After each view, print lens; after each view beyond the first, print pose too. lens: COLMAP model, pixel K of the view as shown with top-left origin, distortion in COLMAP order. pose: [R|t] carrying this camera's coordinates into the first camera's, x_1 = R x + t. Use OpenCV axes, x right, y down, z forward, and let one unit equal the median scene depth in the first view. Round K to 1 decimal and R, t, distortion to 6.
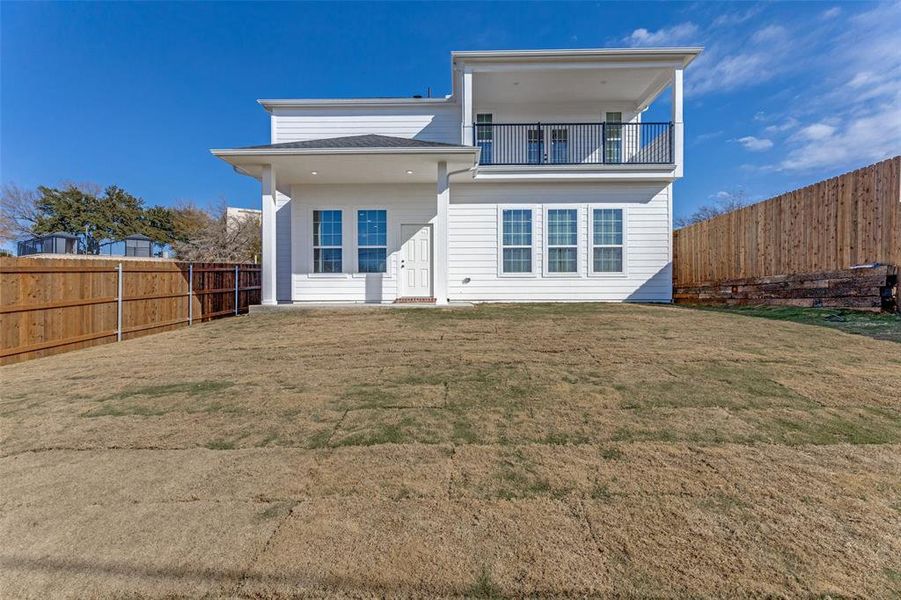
lens RADIAL K [[411.8, 0, 452.4], [0, 411.8, 301.1], [0, 0, 1]] dist [0.008708, -0.001707]
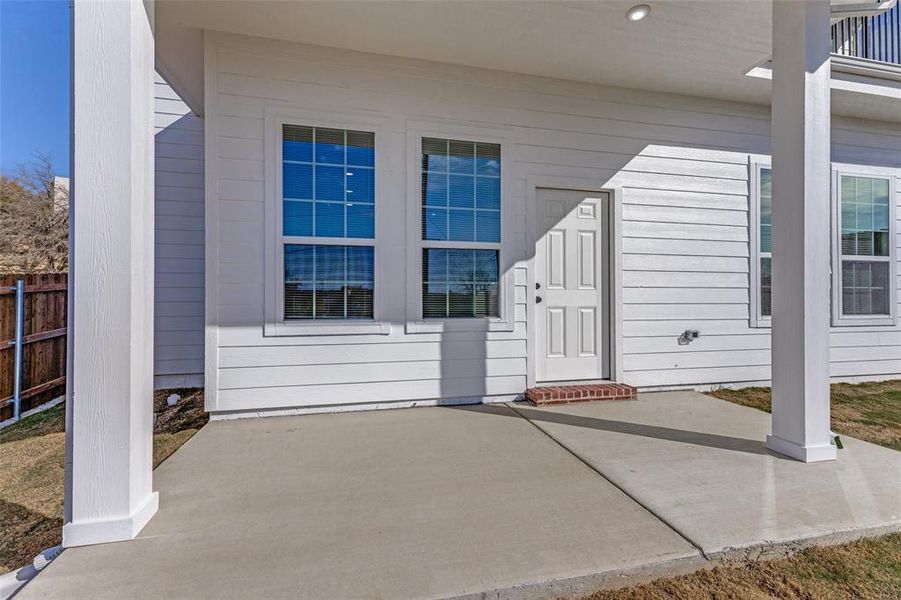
lens RADIAL K [[411.8, 0, 448.9], [0, 411.8, 294.9], [0, 0, 1]] dist [0.008708, -0.001707]
pose [[0.969198, 0.004839, 0.246236, -0.290710], [-0.002687, 0.999955, -0.009075, -0.085970], [-0.246269, 0.008133, 0.969167, 0.662246]]
